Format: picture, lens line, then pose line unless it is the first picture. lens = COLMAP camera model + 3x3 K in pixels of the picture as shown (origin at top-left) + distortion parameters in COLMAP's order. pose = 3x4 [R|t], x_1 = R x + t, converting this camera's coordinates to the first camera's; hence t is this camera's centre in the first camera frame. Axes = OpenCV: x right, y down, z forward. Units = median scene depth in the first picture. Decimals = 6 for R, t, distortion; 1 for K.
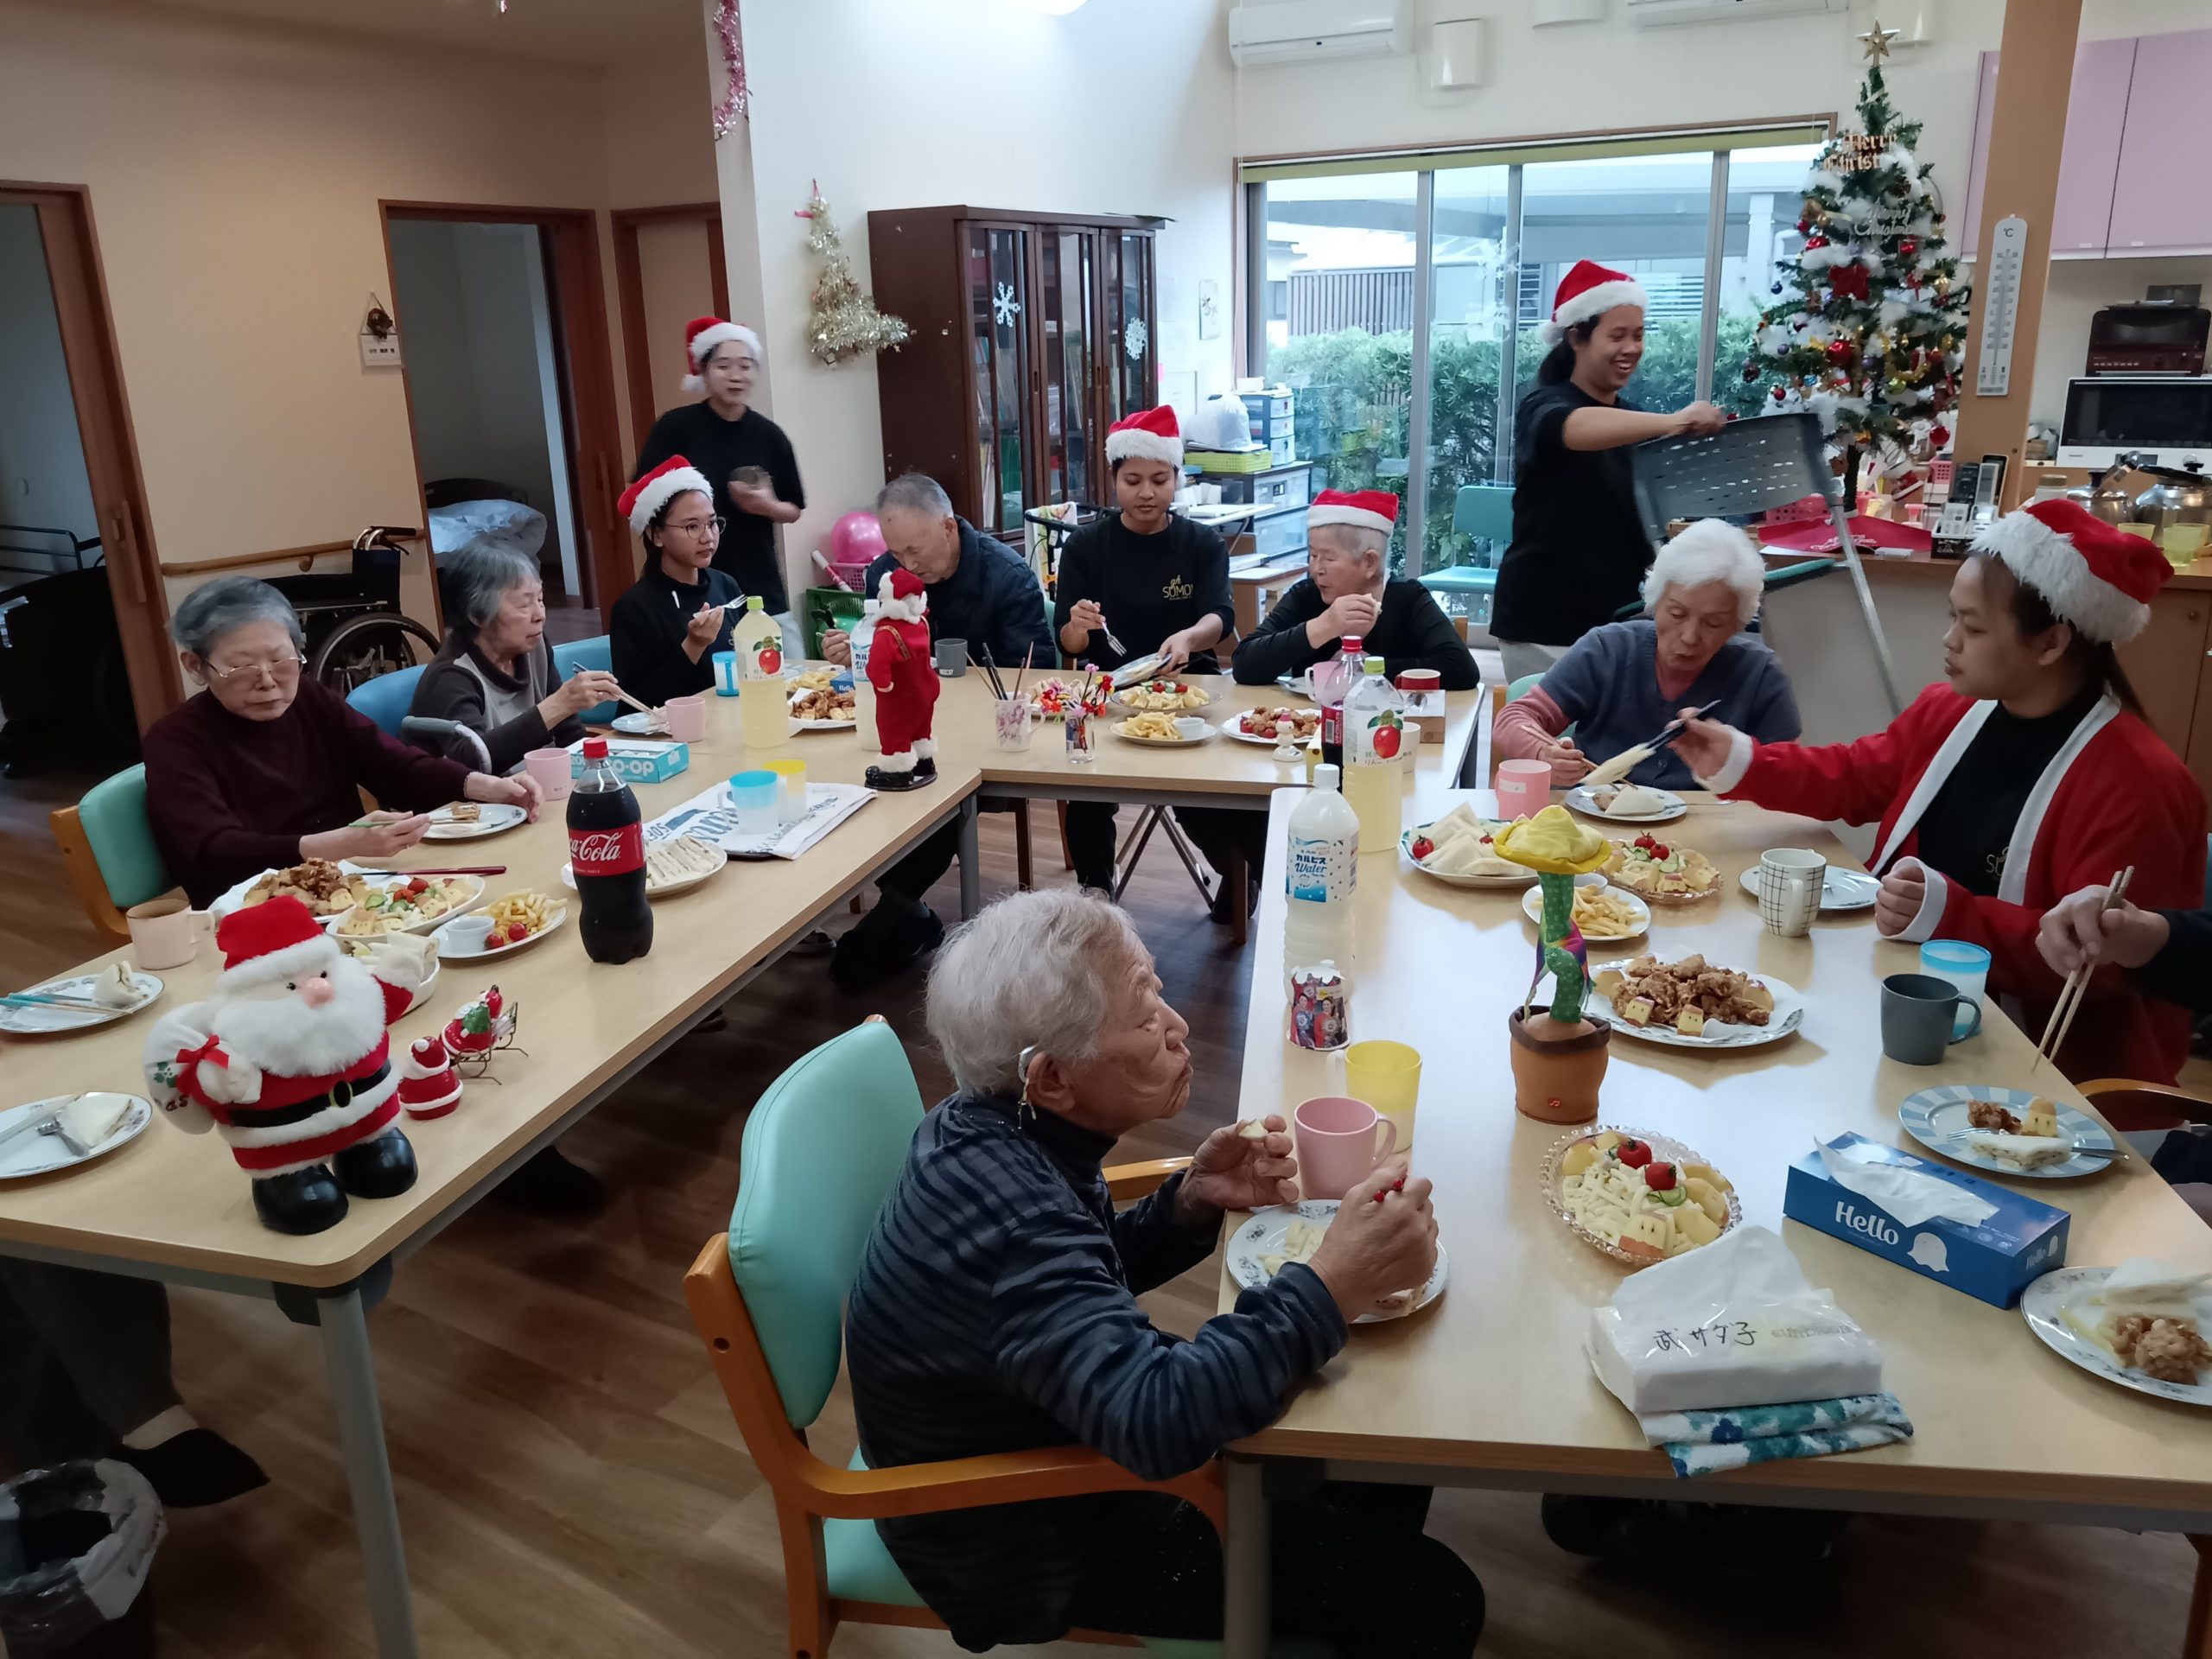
lens RADIAL K [[1621.9, 0, 1104.7], [0, 1621.9, 903.3], [0, 0, 1]] dist [0.000554, -0.002124]
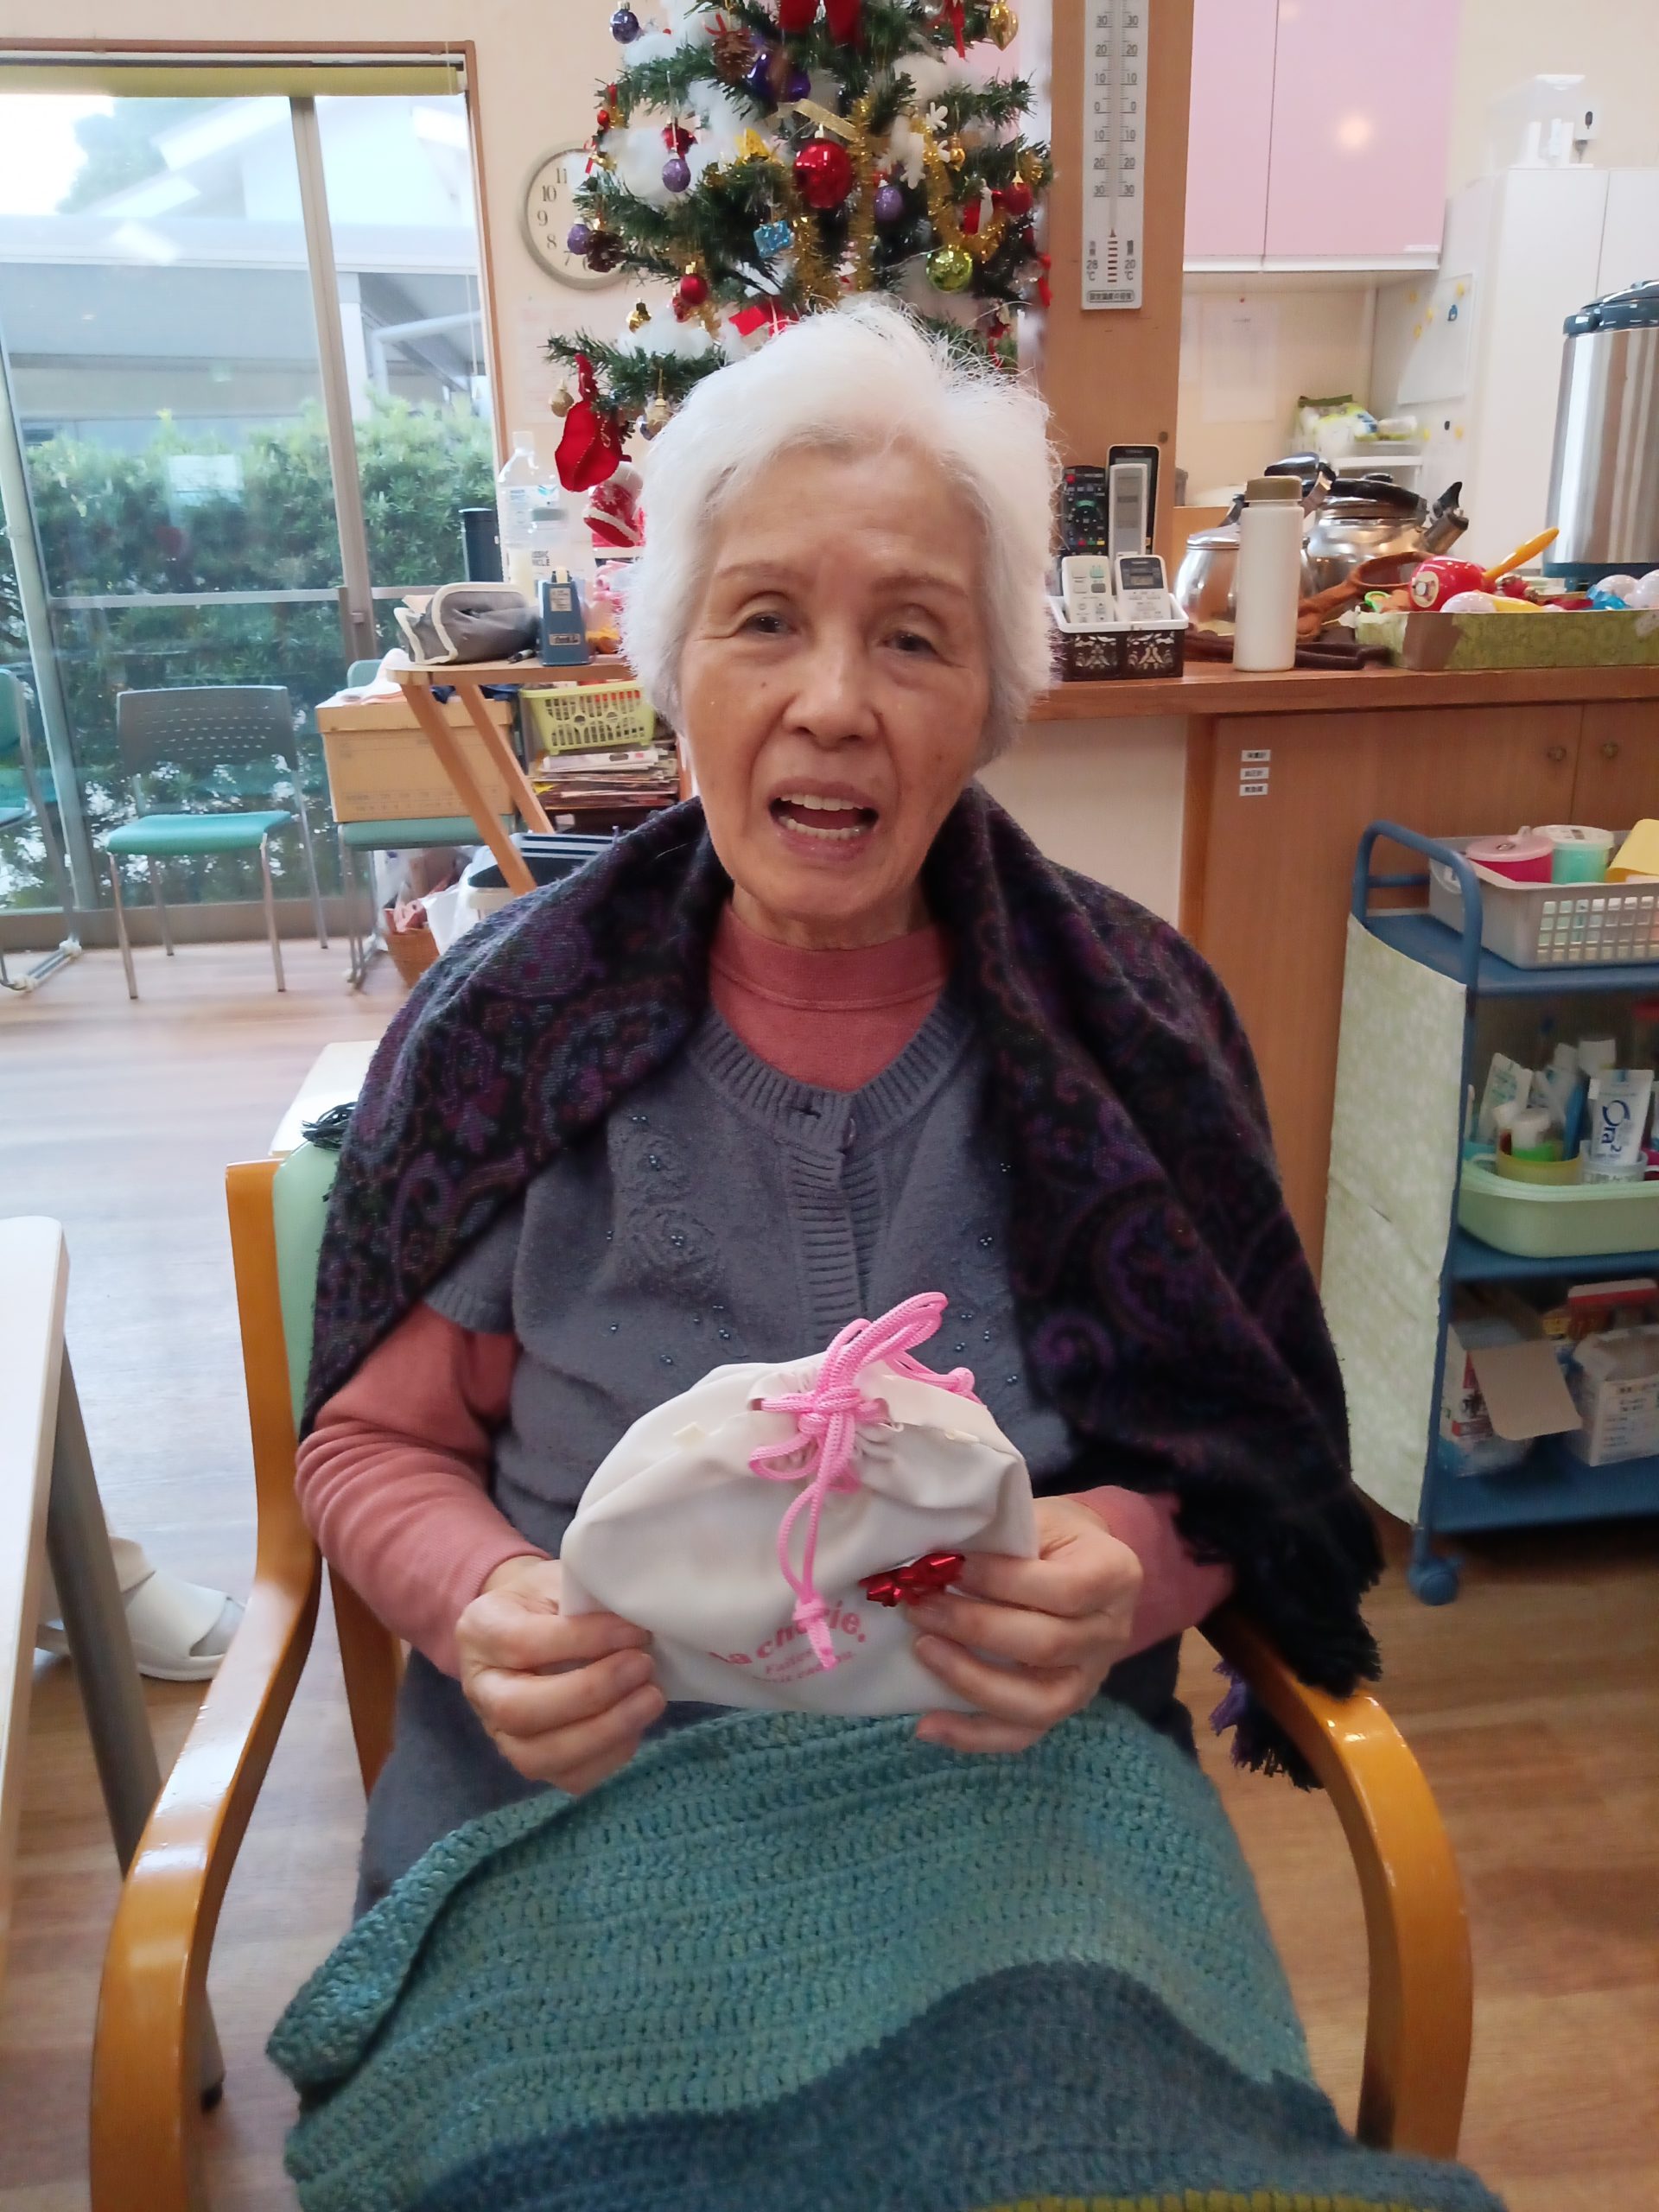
lens RADIAL K [[1690.1, 0, 826.5], [0, 1690.1, 1115.9], [0, 0, 1]] dist [-0.007683, -0.001627]
pose [[0.798119, -0.195206, 0.570001, 0.090772], [0.207760, 0.977201, 0.043751, -0.068574], [-0.565546, 0.083504, 0.820479, 0.352860]]
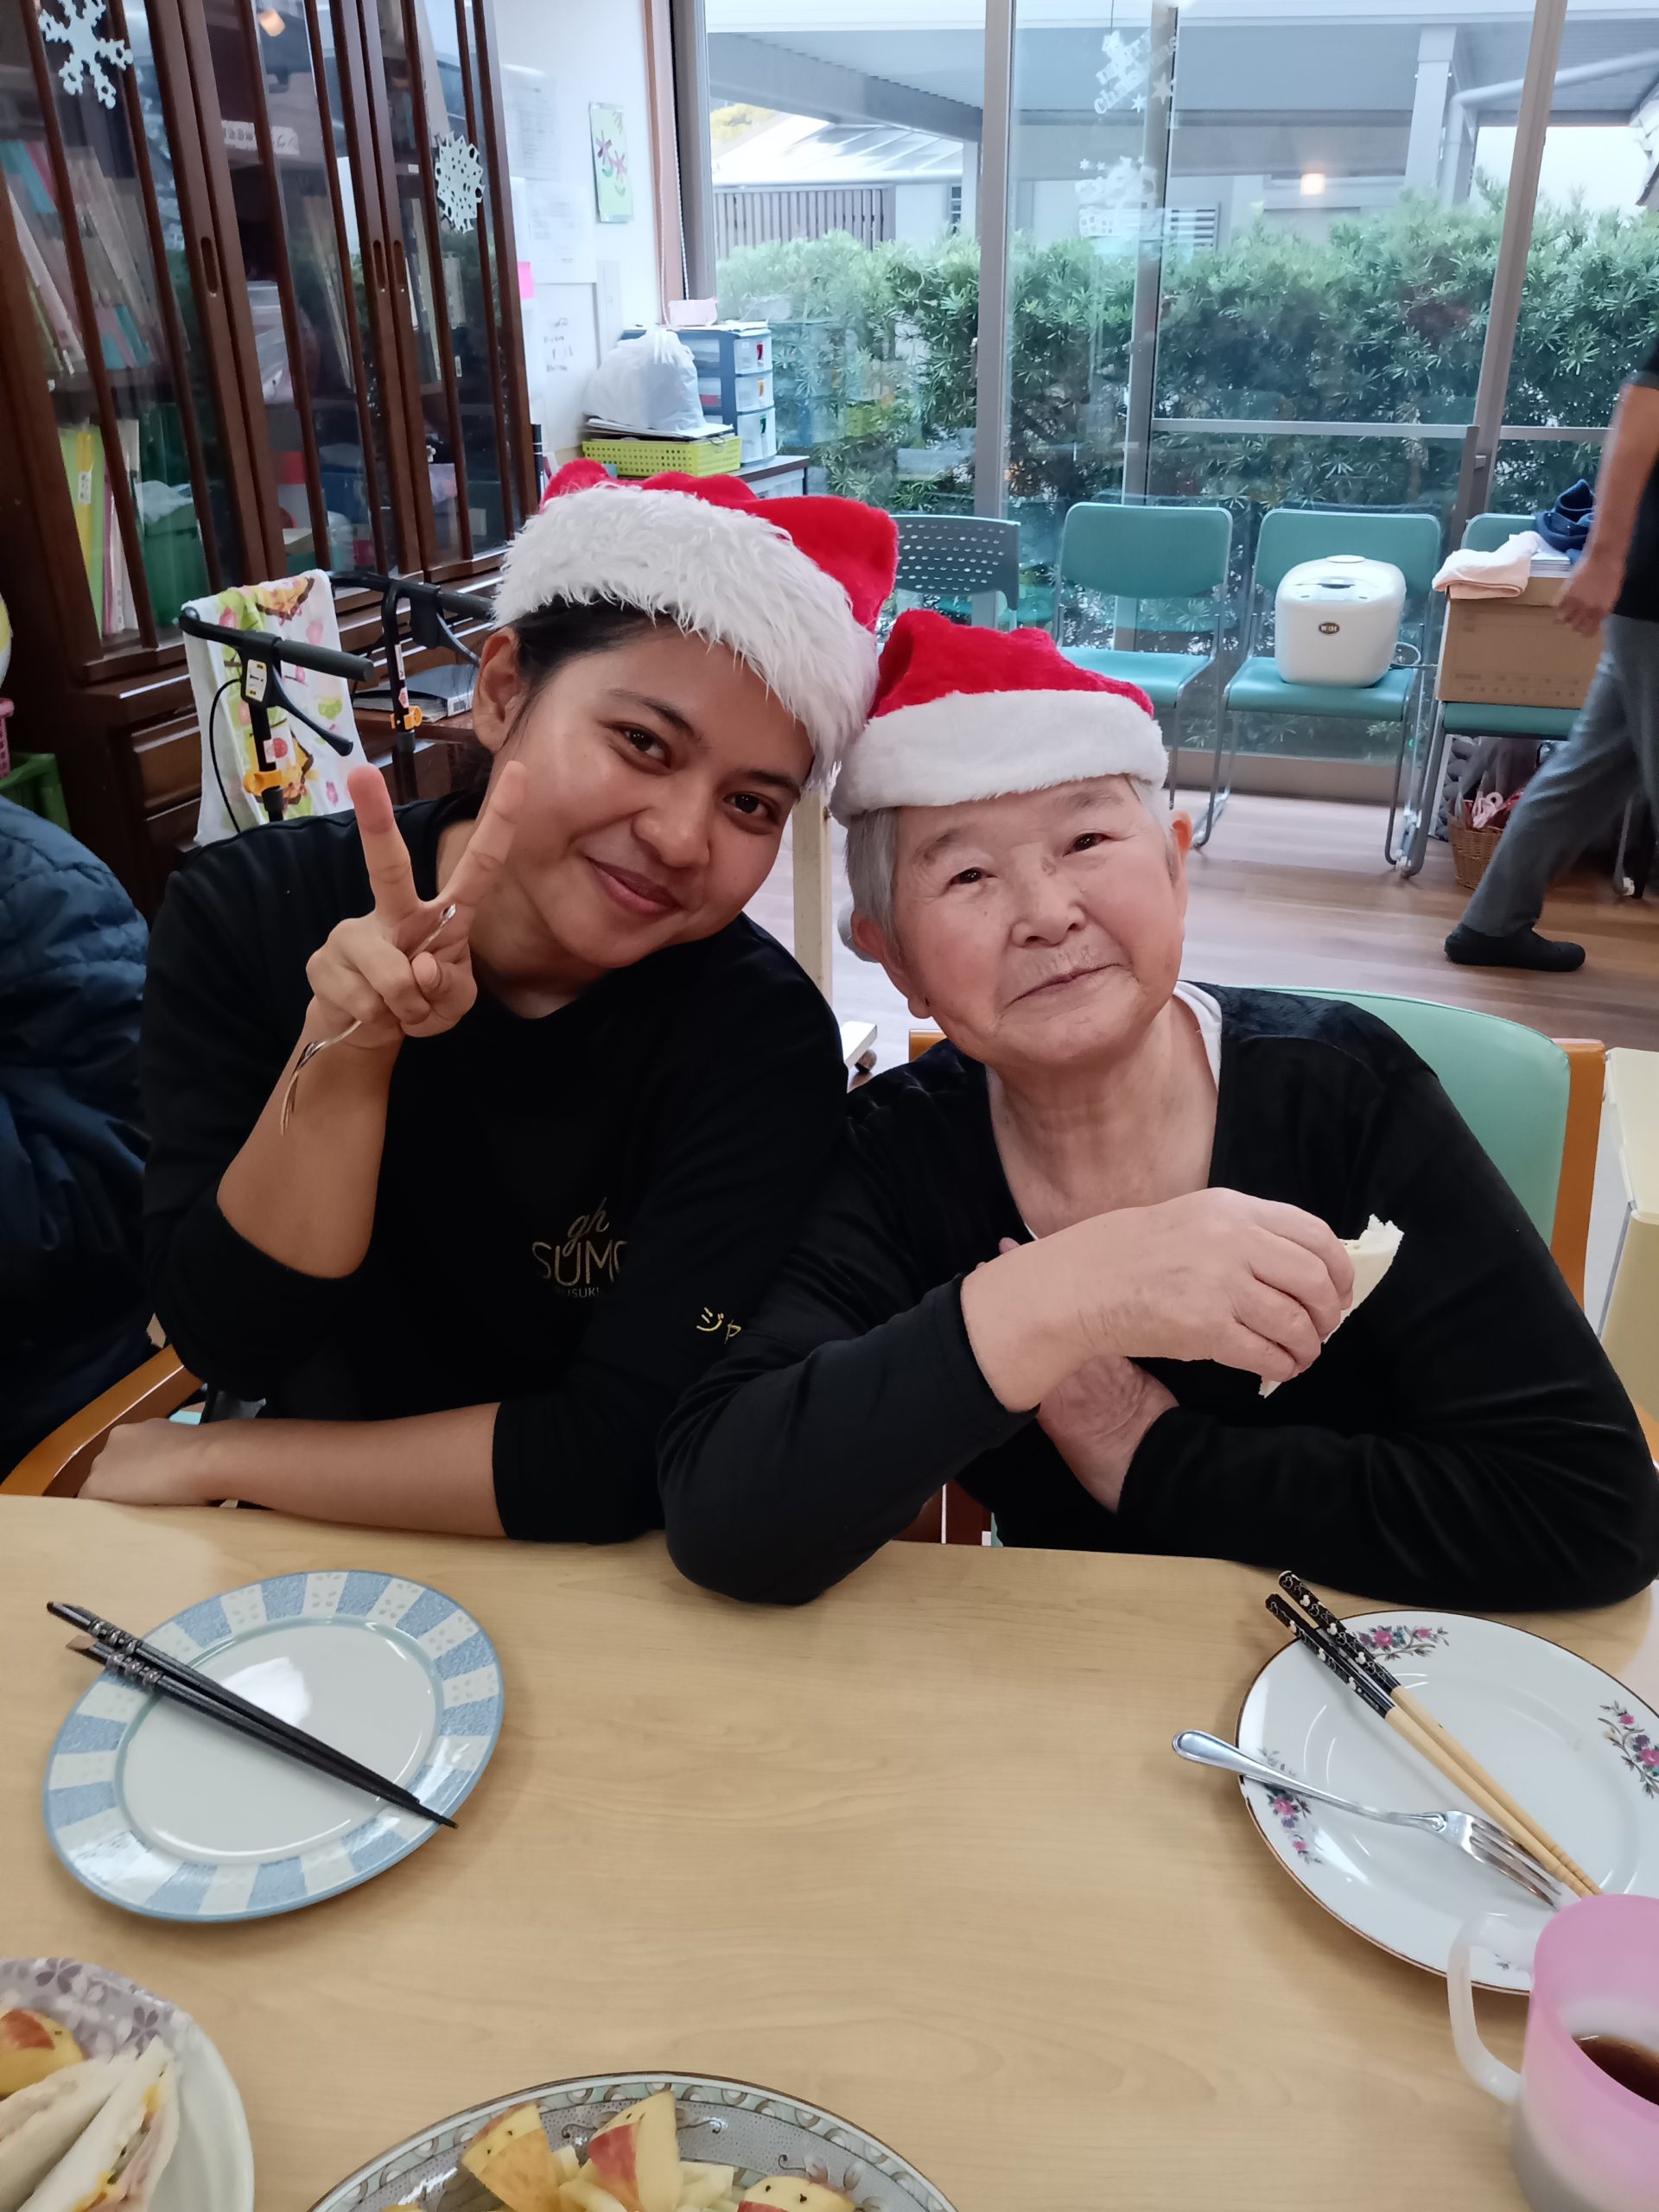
lens RADIAL K [[1645.5, 0, 841.5], [0, 1645.5, 1105.1], [0, 0, 1]] dist [-0.013800, 0.007973]
pose [[0.980675, -0.073285, 0.181399, 0.018582], [0.051625, 0.991263, 0.121376, -0.121642], [-0.188710, -0.109665, 0.975890, 0.430188]]
